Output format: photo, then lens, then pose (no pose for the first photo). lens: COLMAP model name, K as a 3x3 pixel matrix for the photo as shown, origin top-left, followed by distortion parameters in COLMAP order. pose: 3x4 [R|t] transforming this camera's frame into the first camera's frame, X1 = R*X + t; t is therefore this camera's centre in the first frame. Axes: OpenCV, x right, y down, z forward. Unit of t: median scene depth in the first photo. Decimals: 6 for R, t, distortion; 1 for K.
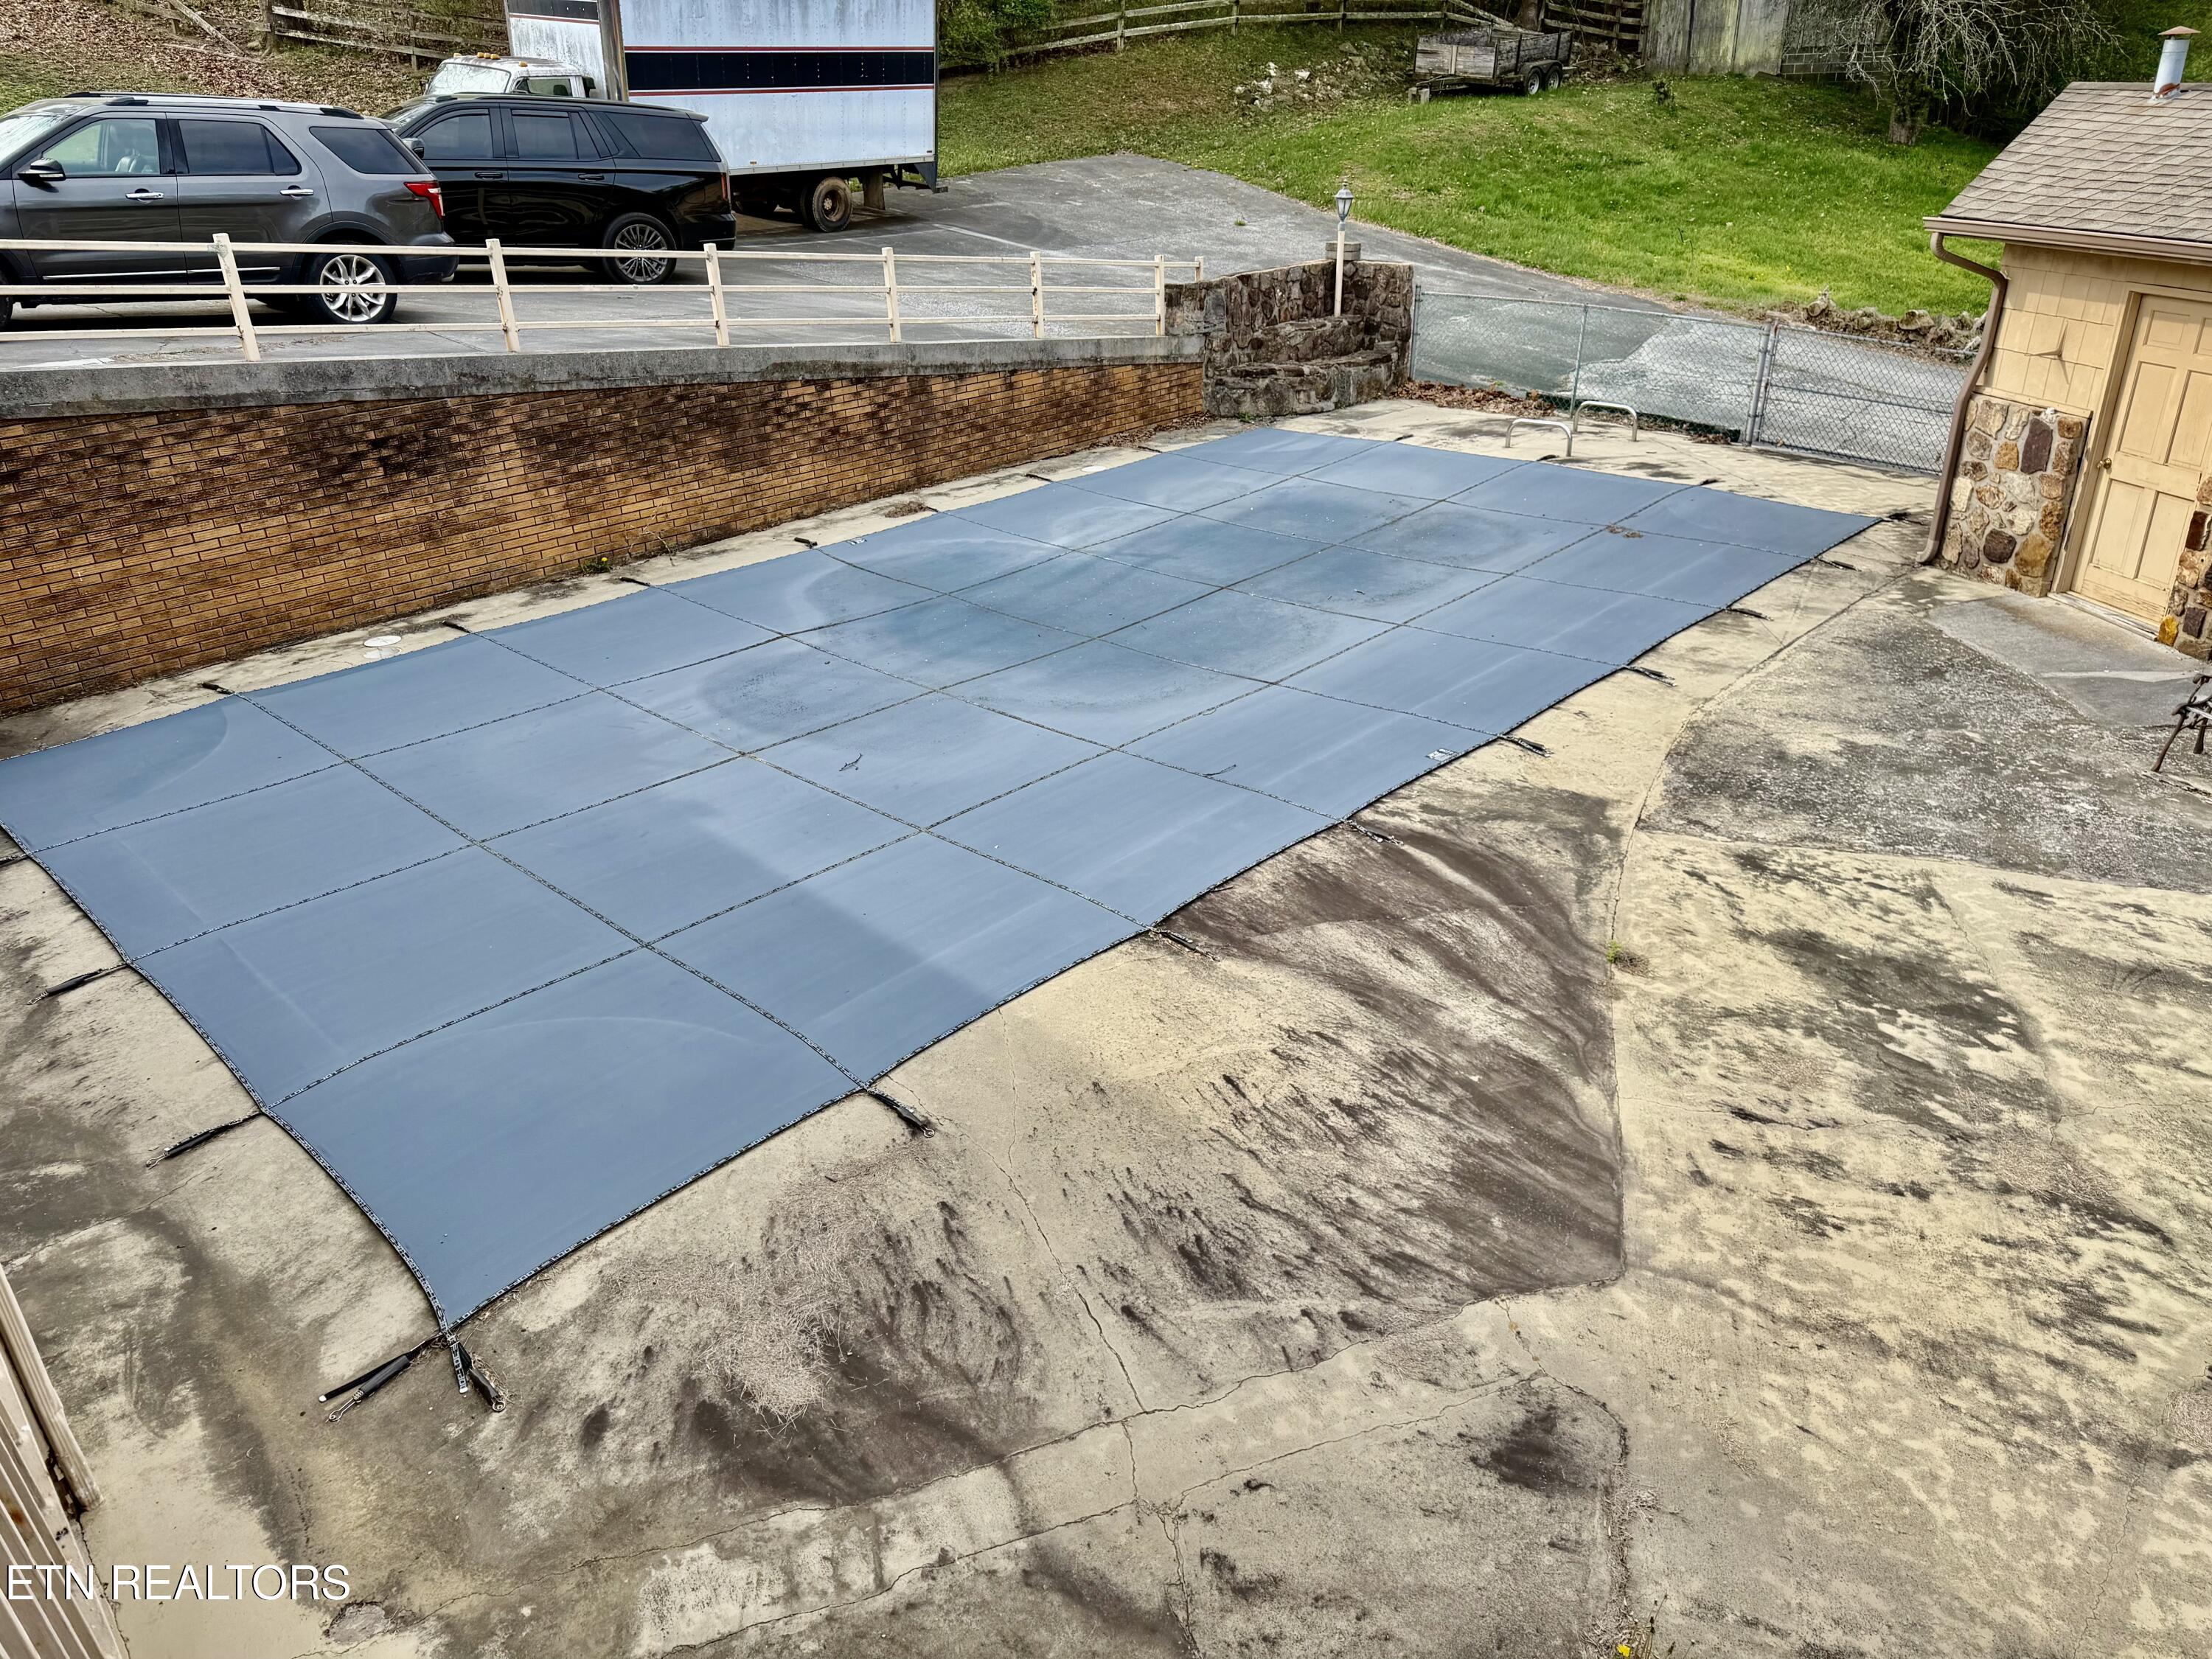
lens RADIAL K [[1545.7, 0, 1097.4], [0, 1545.7, 830.3], [0, 0, 1]] dist [0.068871, -0.089039]
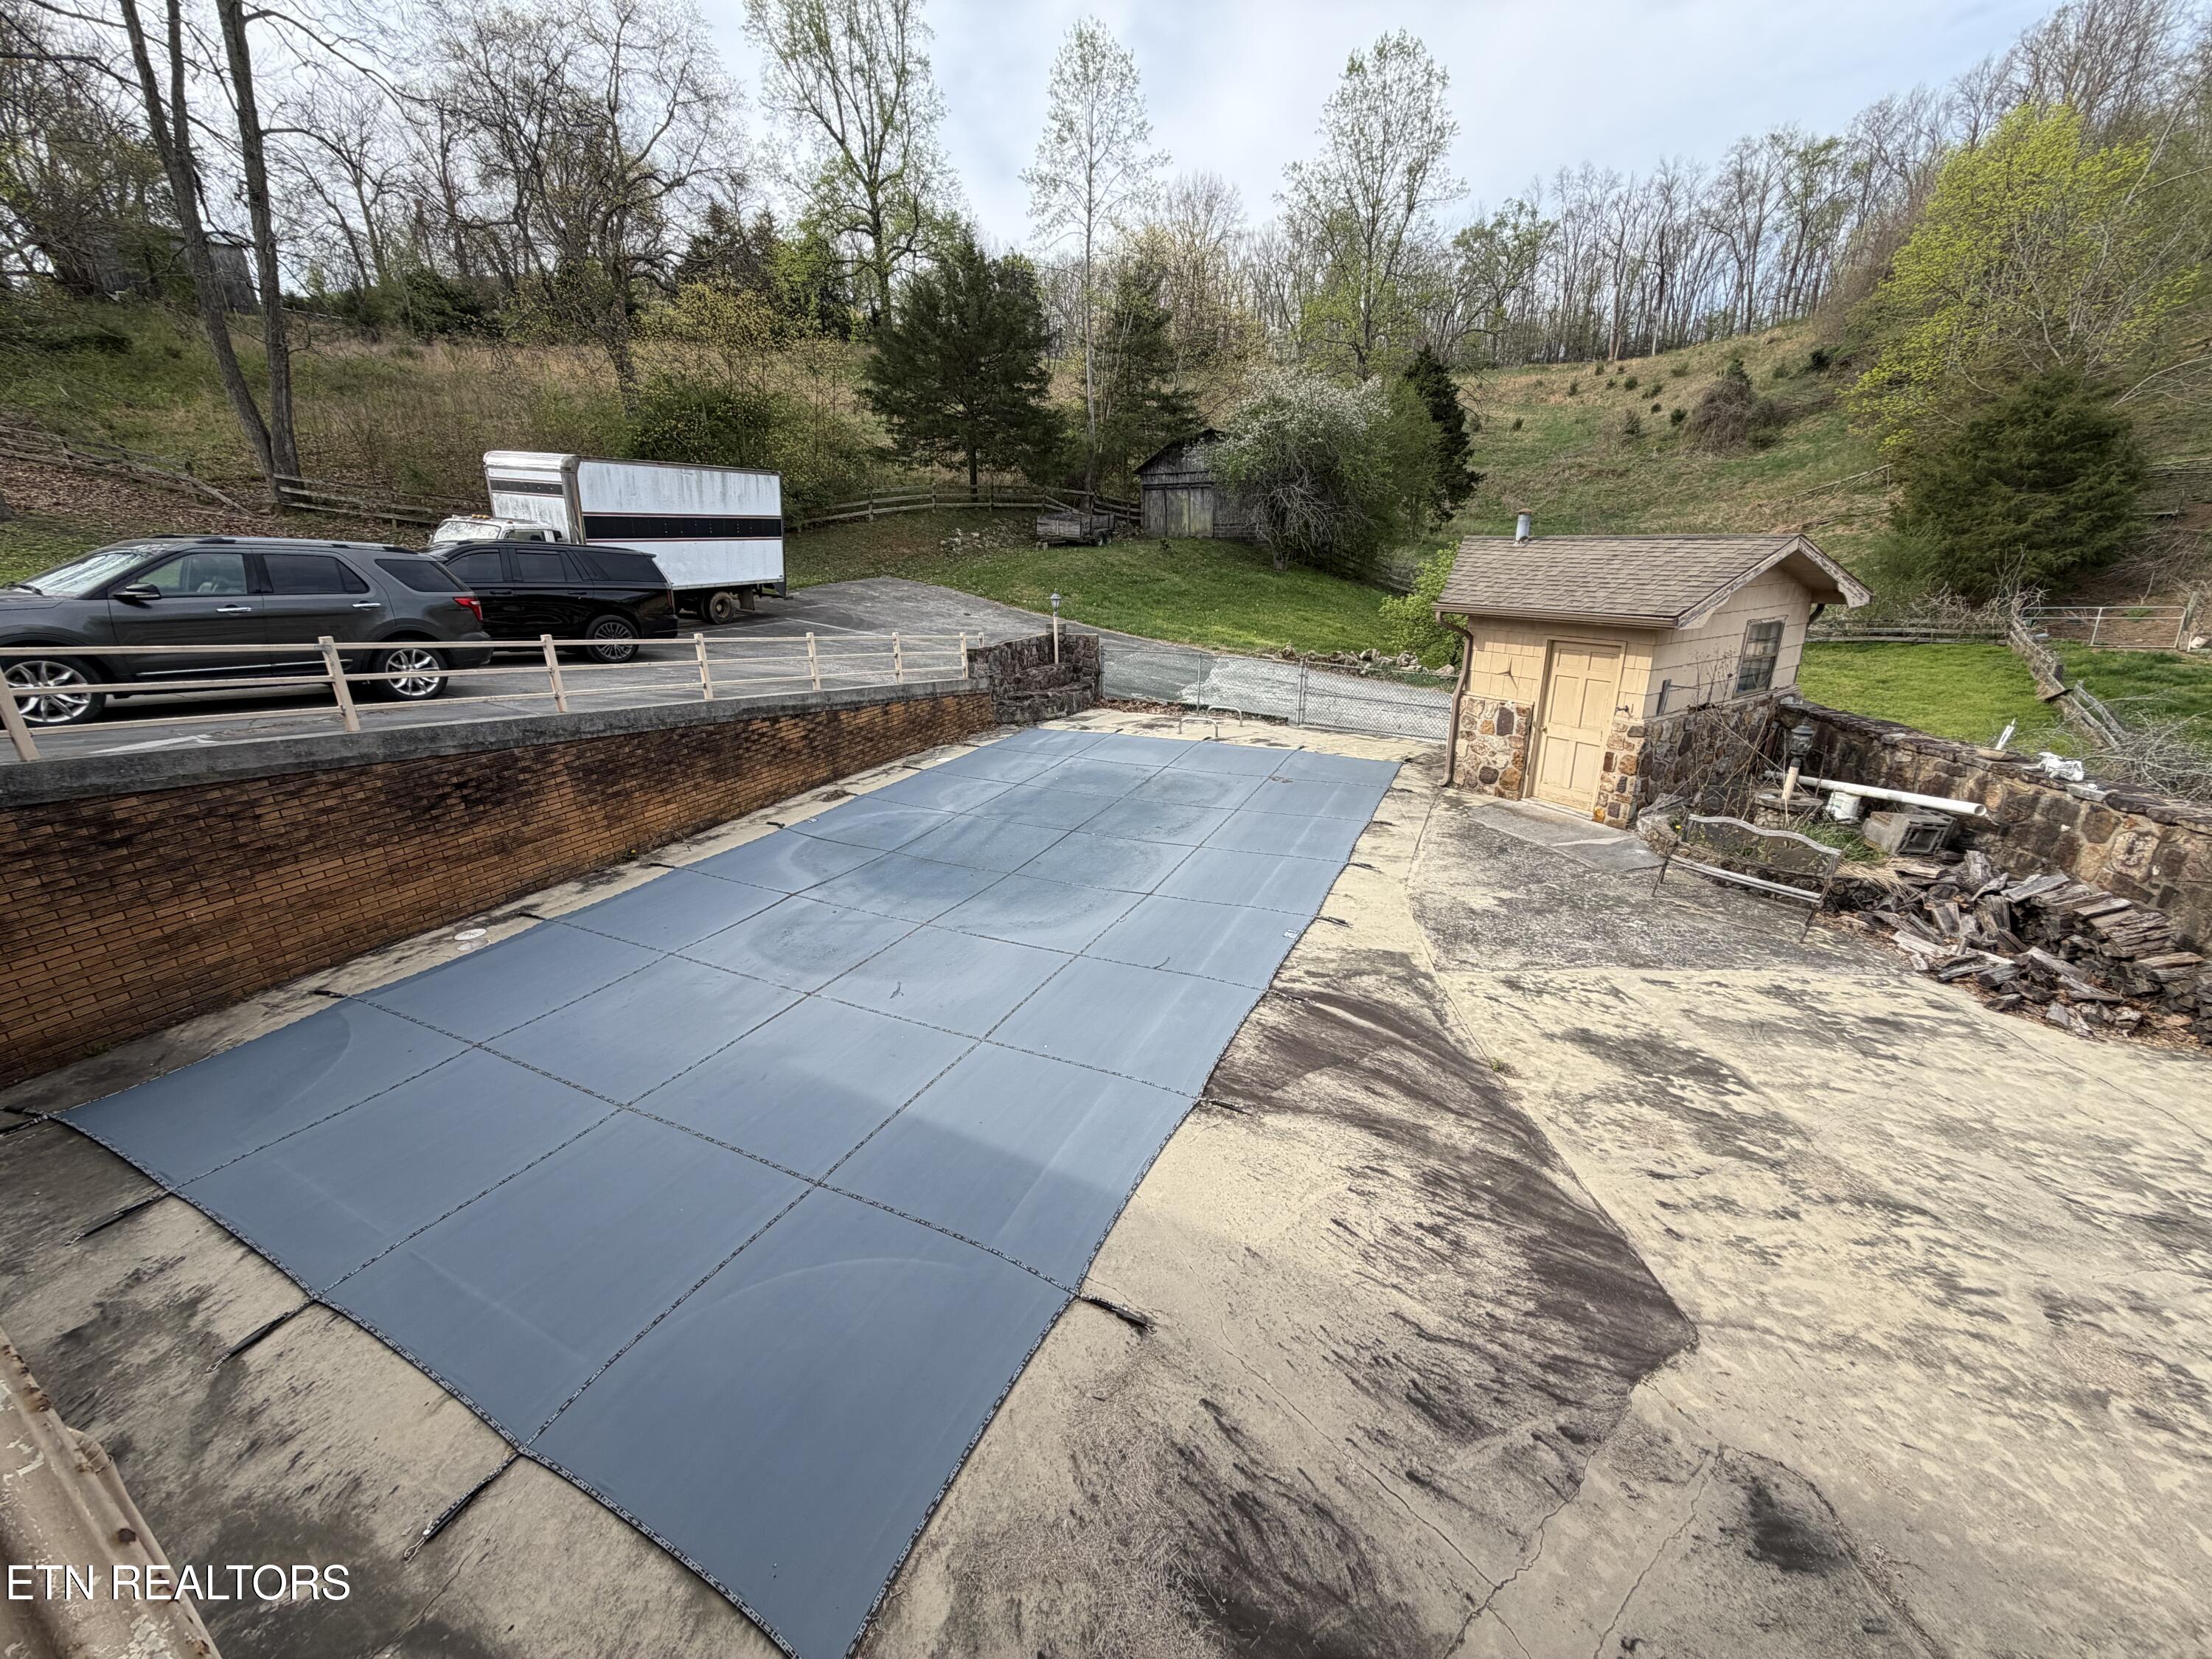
lens RADIAL K [[875.8, 0, 1098.3], [0, 875.8, 829.1], [0, 0, 1]] dist [-0.000376, 0.000028]
pose [[0.954542, -0.088683, 0.284578, -0.157935], [0.124609, 0.986011, -0.110699, -0.061436], [-0.270780, 0.141128, 0.952240, 0.152460]]
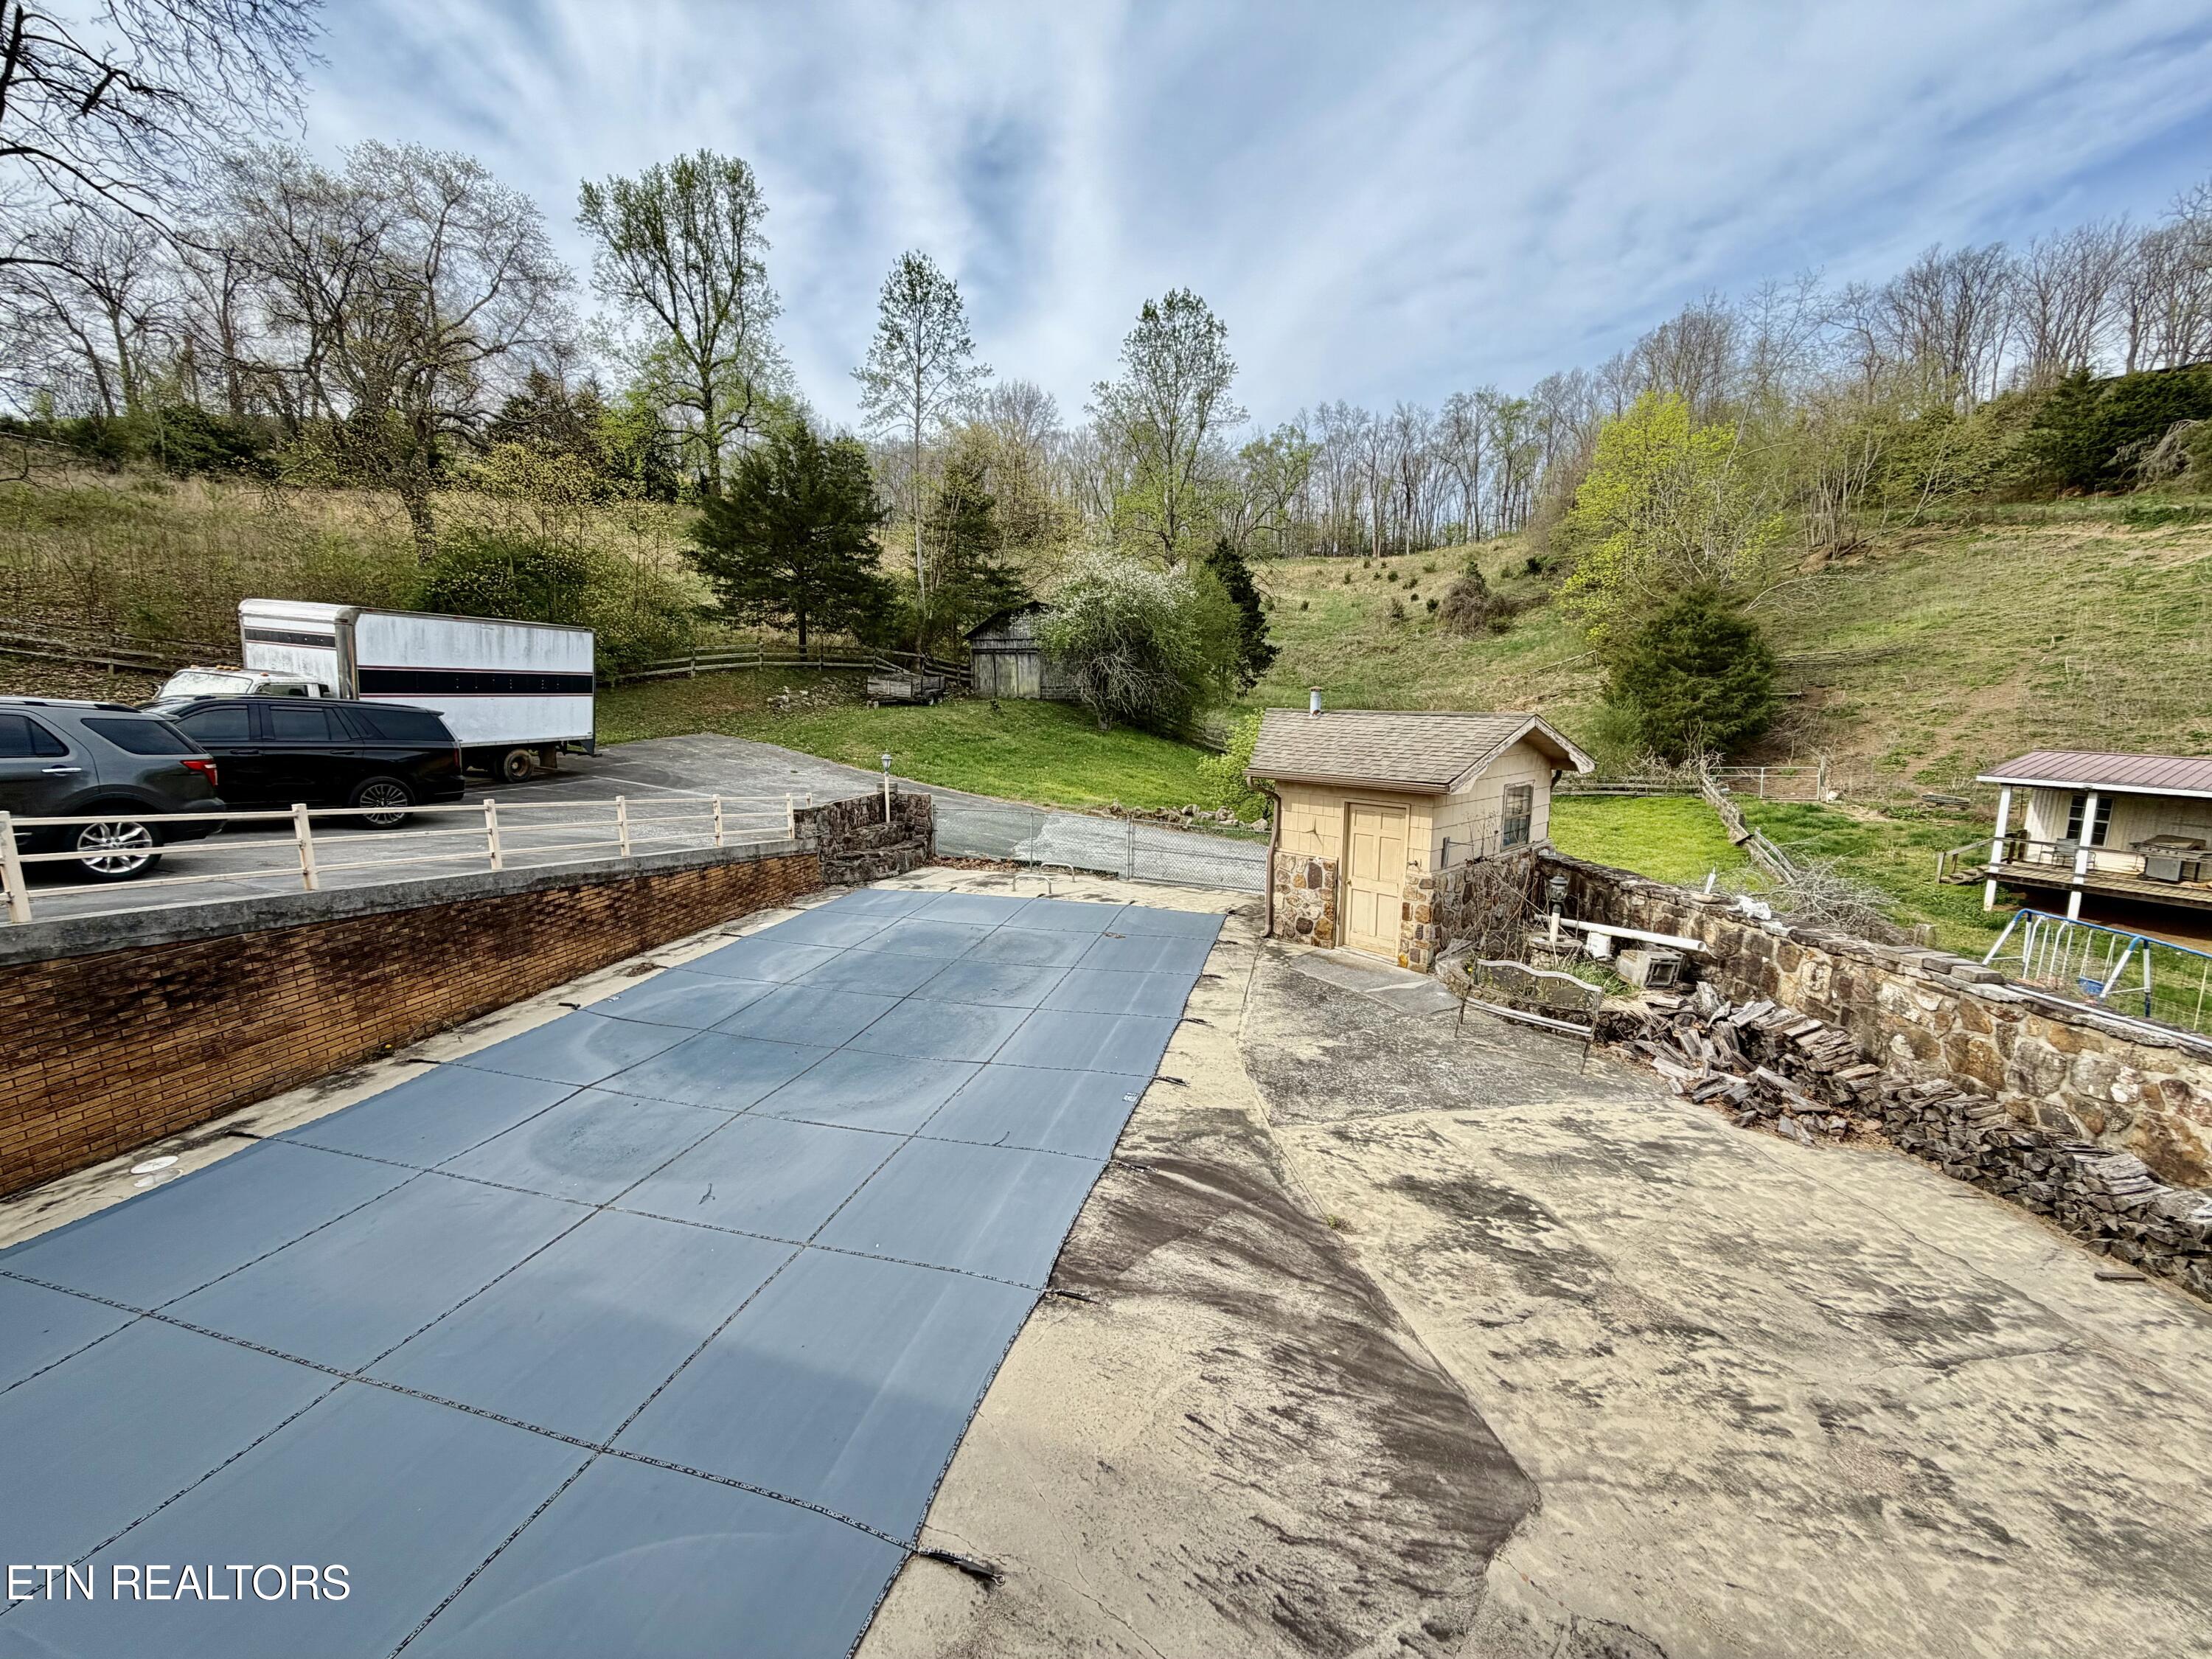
lens RADIAL K [[875.8, 0, 1098.3], [0, 875.8, 829.1], [0, 0, 1]] dist [-0.000376, 0.000028]
pose [[0.881496, -0.049123, 0.469629, -0.158690], [0.184276, 0.951498, -0.246360, -0.072935], [-0.434749, 0.303707, 0.847794, 0.144613]]
